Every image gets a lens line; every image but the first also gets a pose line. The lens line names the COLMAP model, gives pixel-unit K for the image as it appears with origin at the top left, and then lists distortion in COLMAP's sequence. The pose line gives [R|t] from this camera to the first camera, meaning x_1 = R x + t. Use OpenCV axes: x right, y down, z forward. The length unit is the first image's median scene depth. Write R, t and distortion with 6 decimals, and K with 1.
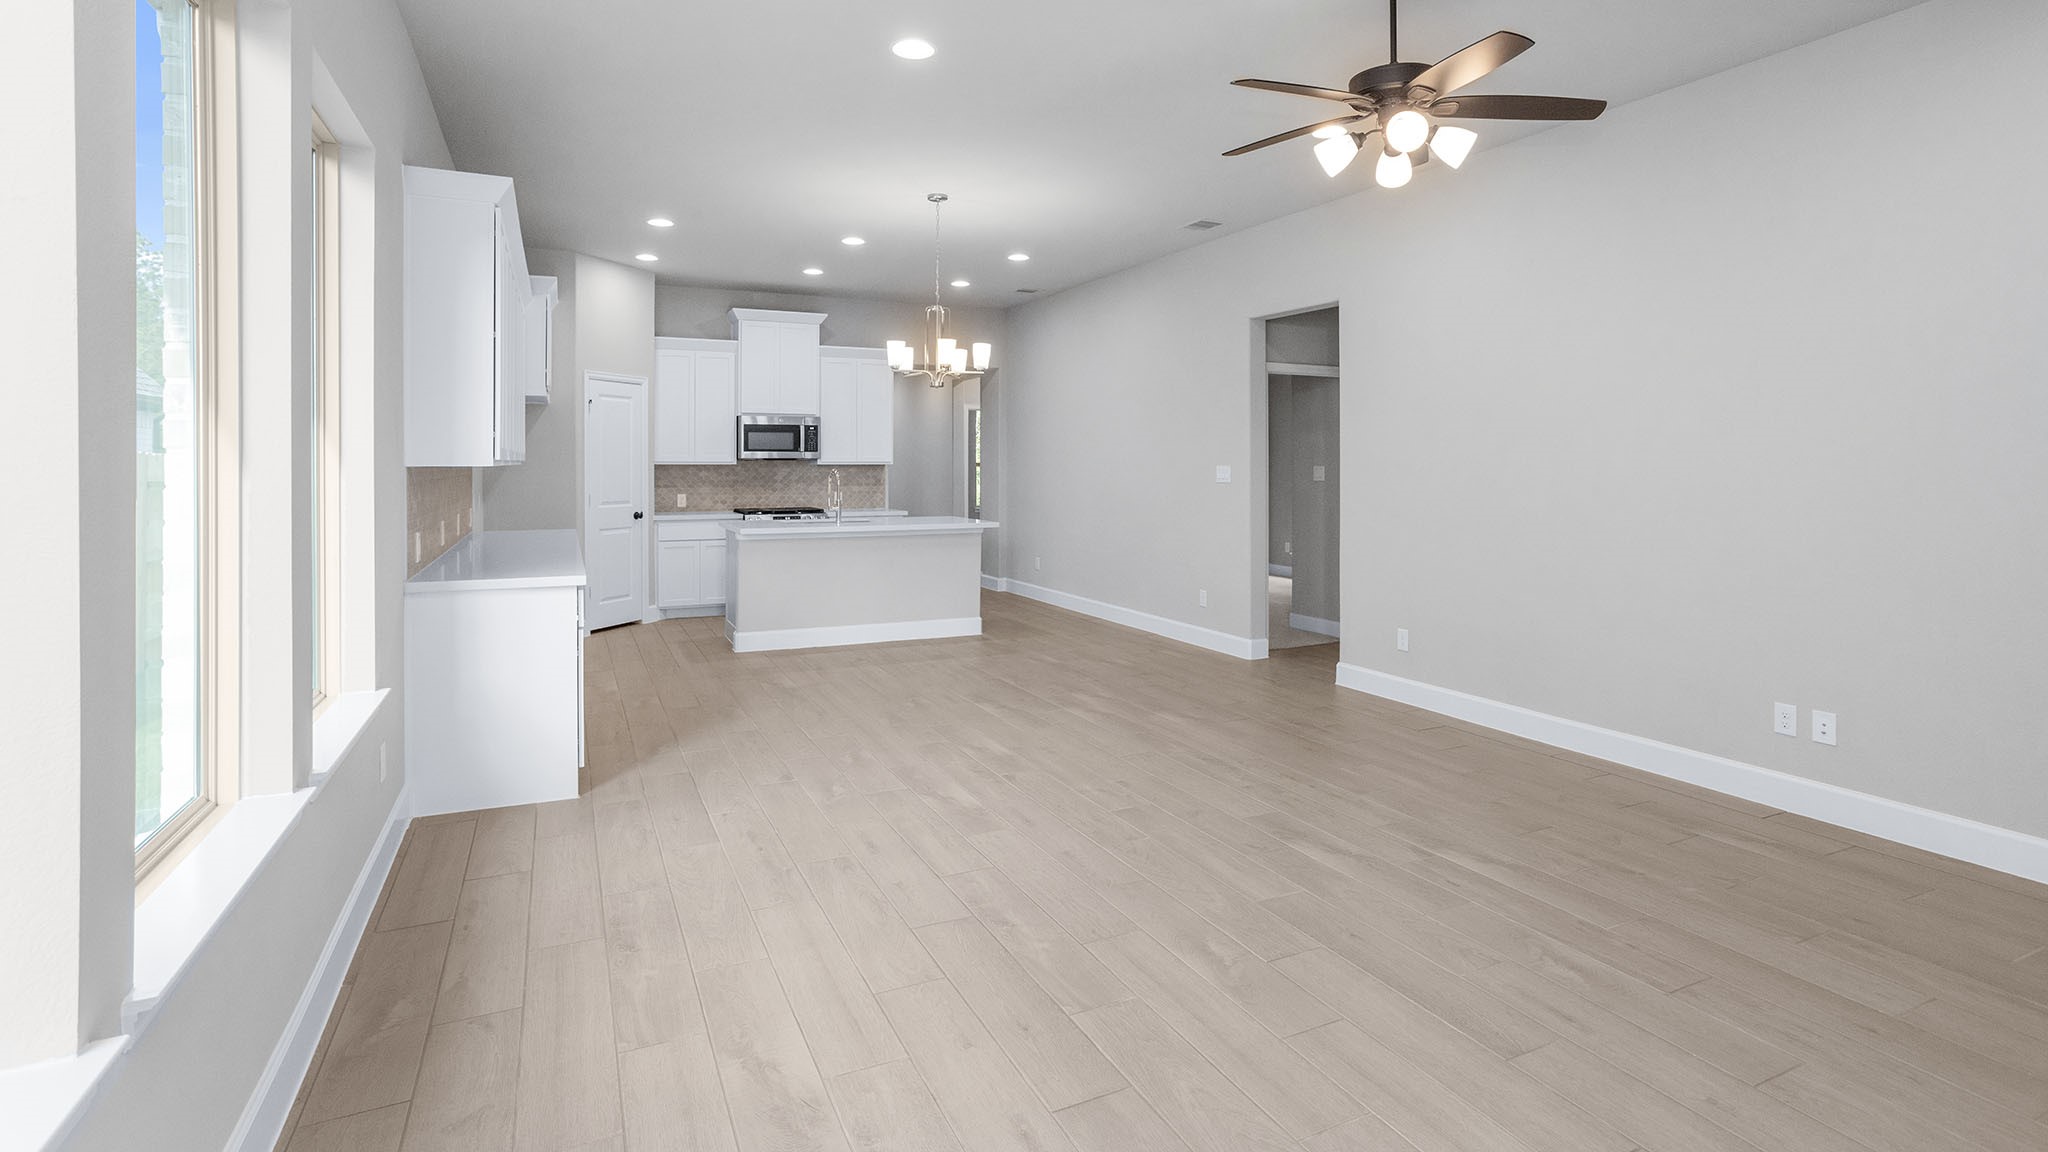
lens RADIAL K [[986.4, 0, 1019.7], [0, 986.4, 462.6], [0, 0, 1]] dist [-0.033795, 0.000331]
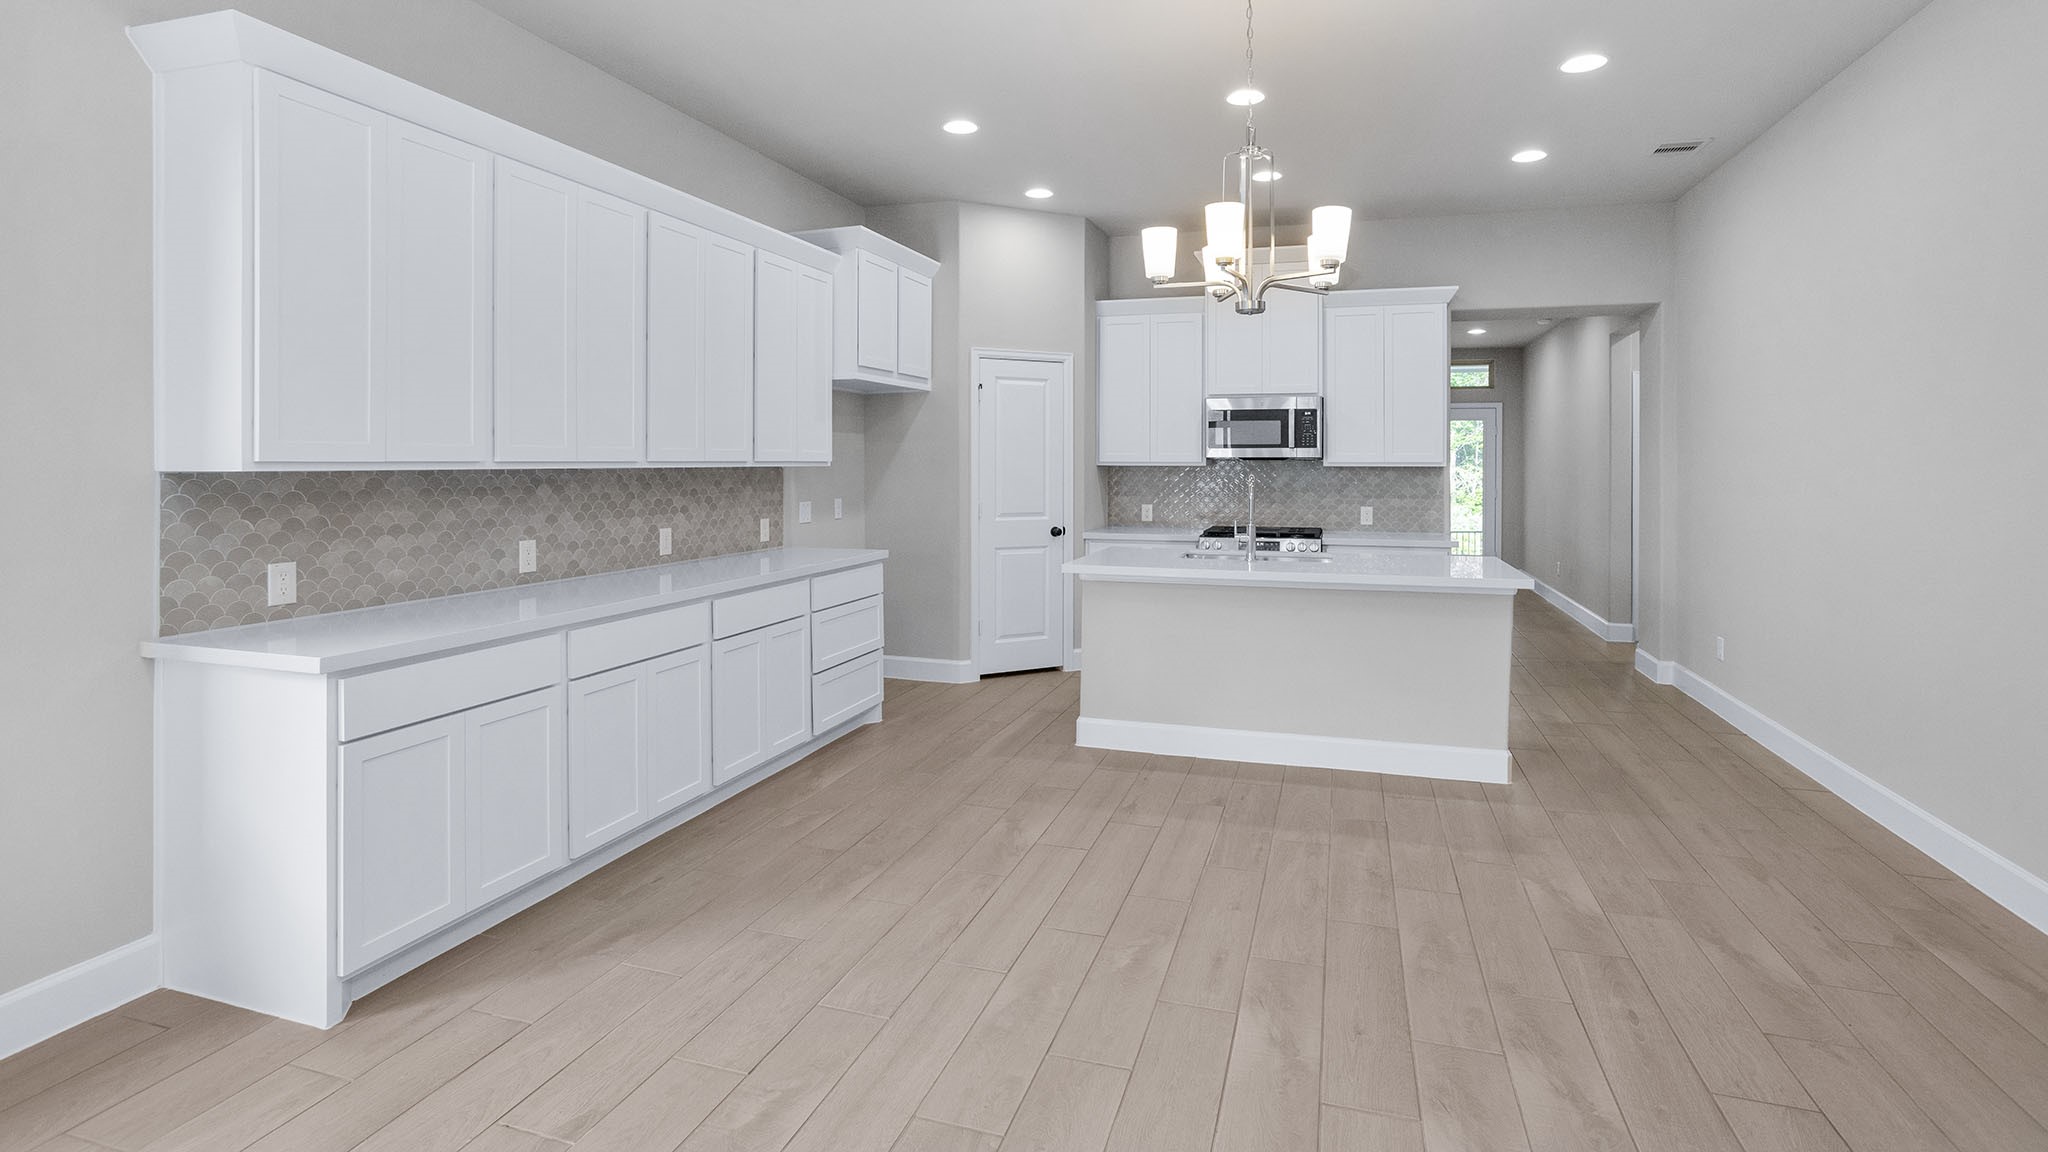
lens RADIAL K [[986.4, 0, 1019.7], [0, 986.4, 462.6], [0, 0, 1]] dist [-0.033795, 0.000331]
pose [[0.728232, 0.002208, -0.685328, 0.112598], [-0.001037, 0.999997, 0.002120, -0.002034], [0.685330, -0.000833, 0.728232, 0.374718]]
